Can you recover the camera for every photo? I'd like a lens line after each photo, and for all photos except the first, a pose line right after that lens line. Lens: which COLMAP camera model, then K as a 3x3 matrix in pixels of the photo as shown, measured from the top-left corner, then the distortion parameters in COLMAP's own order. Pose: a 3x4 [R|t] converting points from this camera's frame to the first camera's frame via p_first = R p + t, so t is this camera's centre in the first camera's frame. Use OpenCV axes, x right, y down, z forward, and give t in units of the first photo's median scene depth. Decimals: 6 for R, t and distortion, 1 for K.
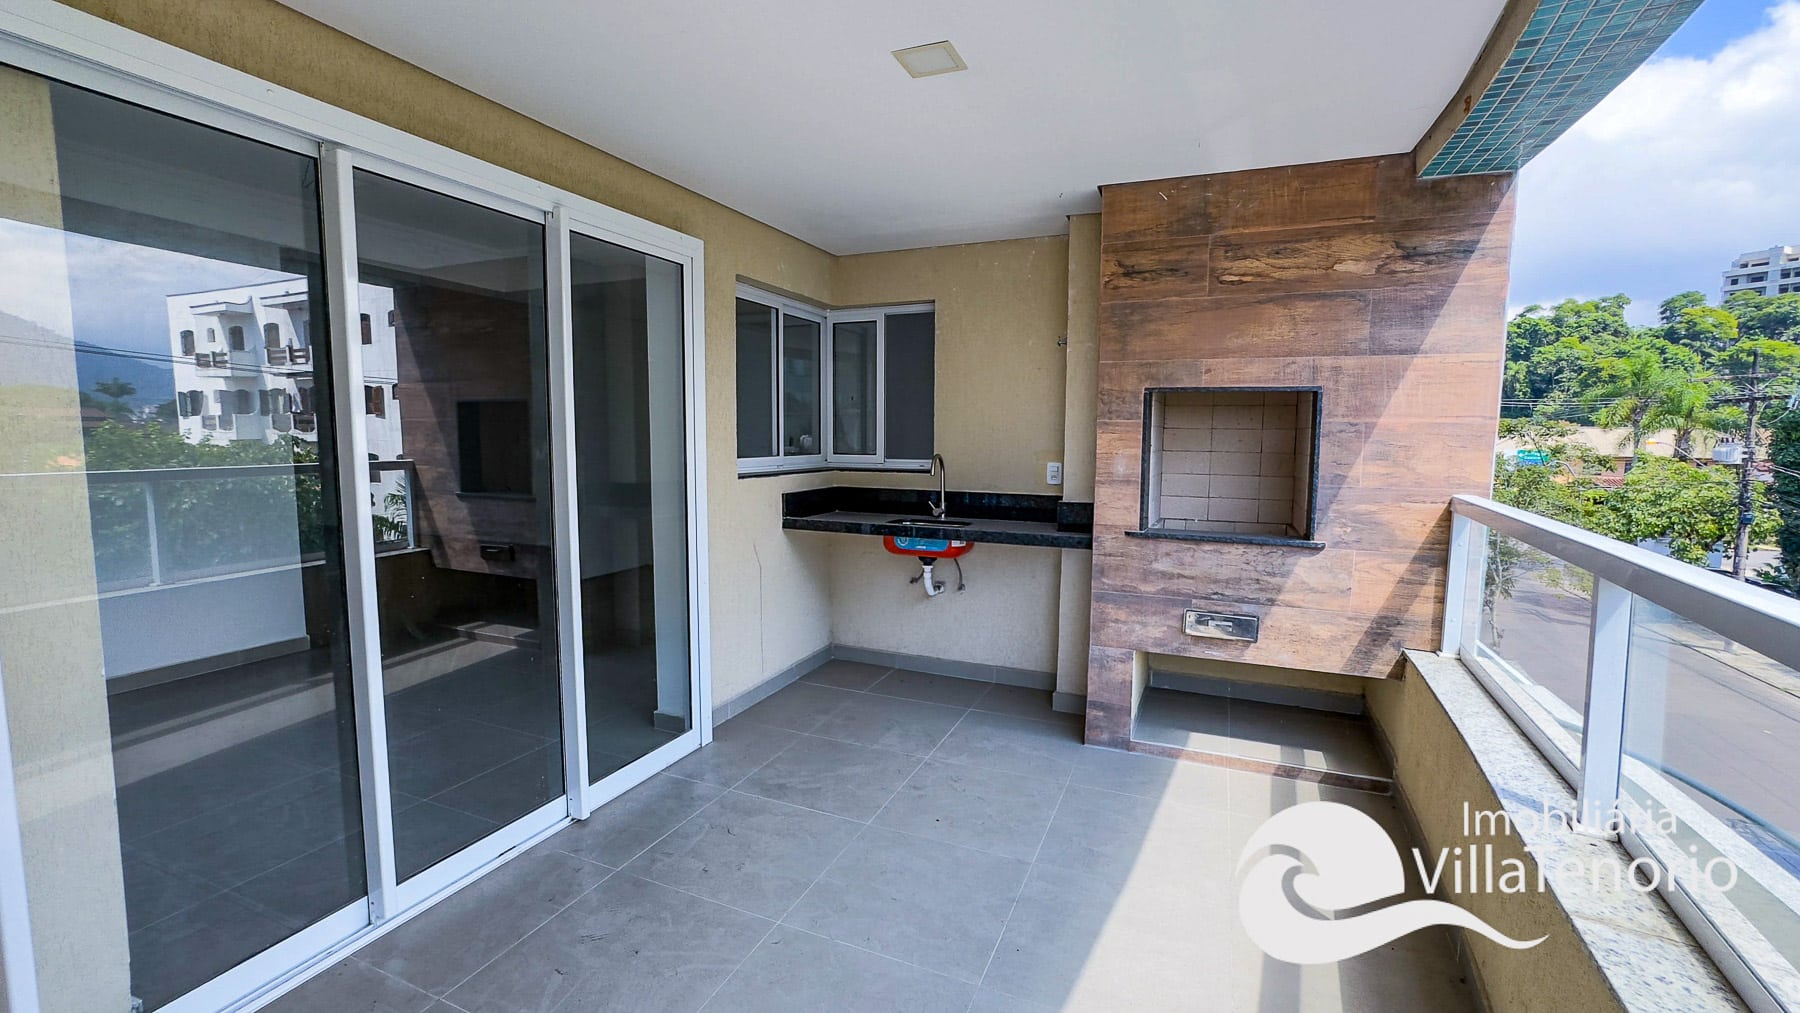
lens RADIAL K [[747.1, 0, 917.5], [0, 747.1, 504.3], [0, 0, 1]] dist [-0.016051, 0.005144]
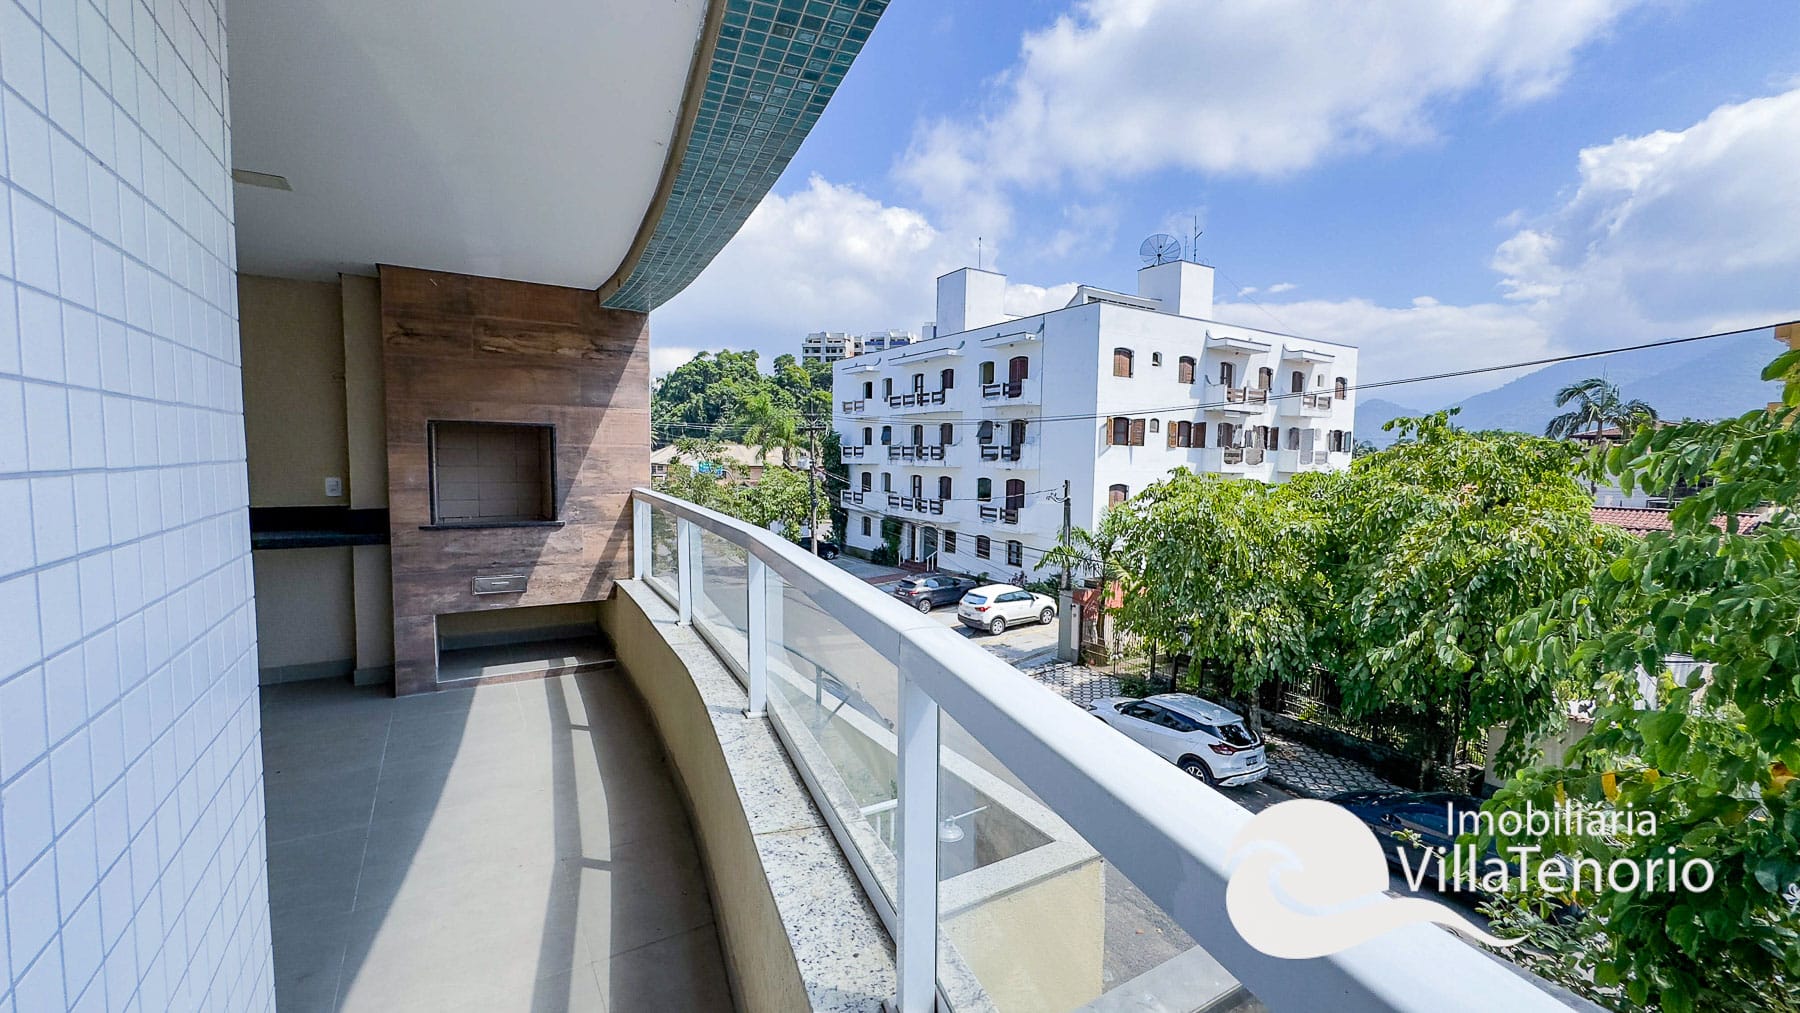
lens RADIAL K [[747.1, 0, 905.8], [0, 747.1, 504.8], [0, 0, 1]] dist [-0.016051, 0.005144]
pose [[0.589414, -0.056432, 0.805857, -0.285947], [0.072151, 0.997248, 0.017063, 0.038453], [-0.804602, 0.048087, 0.591864, -0.501401]]
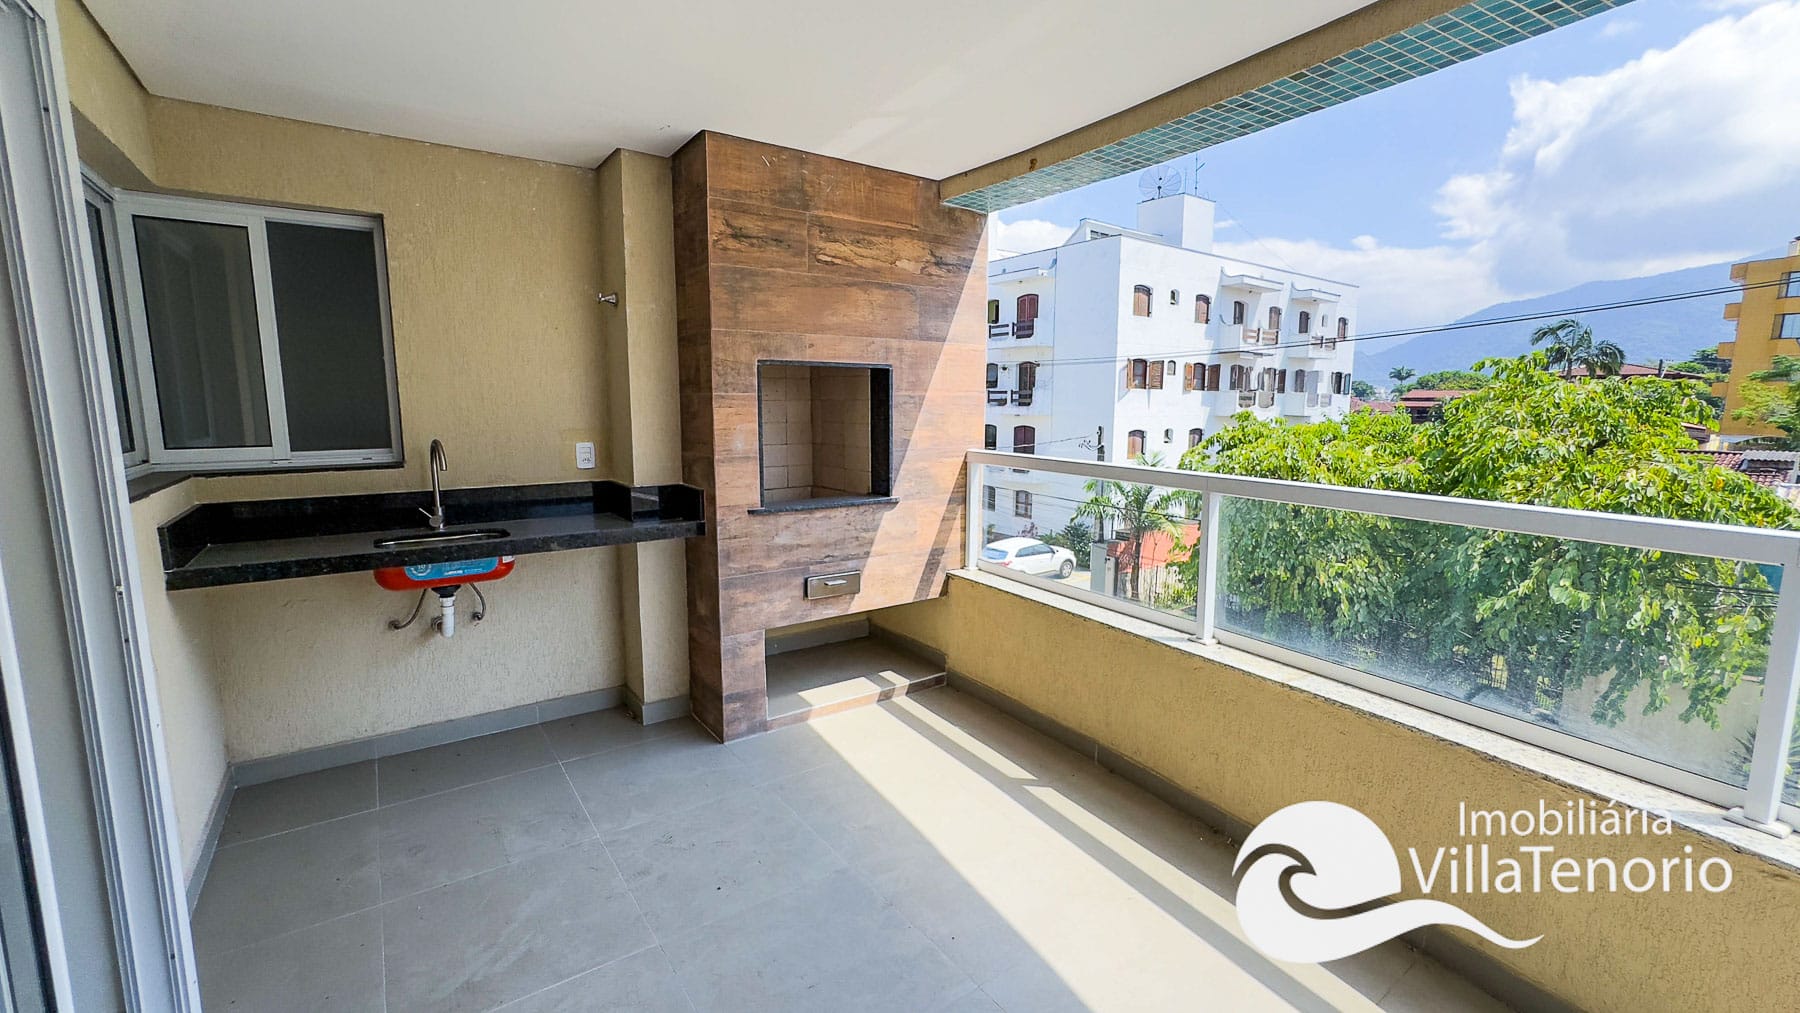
lens RADIAL K [[747.1, 0, 877.0], [0, 747.1, 503.9], [0, 0, 1]] dist [-0.016051, 0.005144]
pose [[0.544044, -0.123500, 0.829918, -0.439290], [0.084432, 0.992146, 0.092293, -0.047834], [-0.834798, 0.019860, 0.550198, 0.347711]]
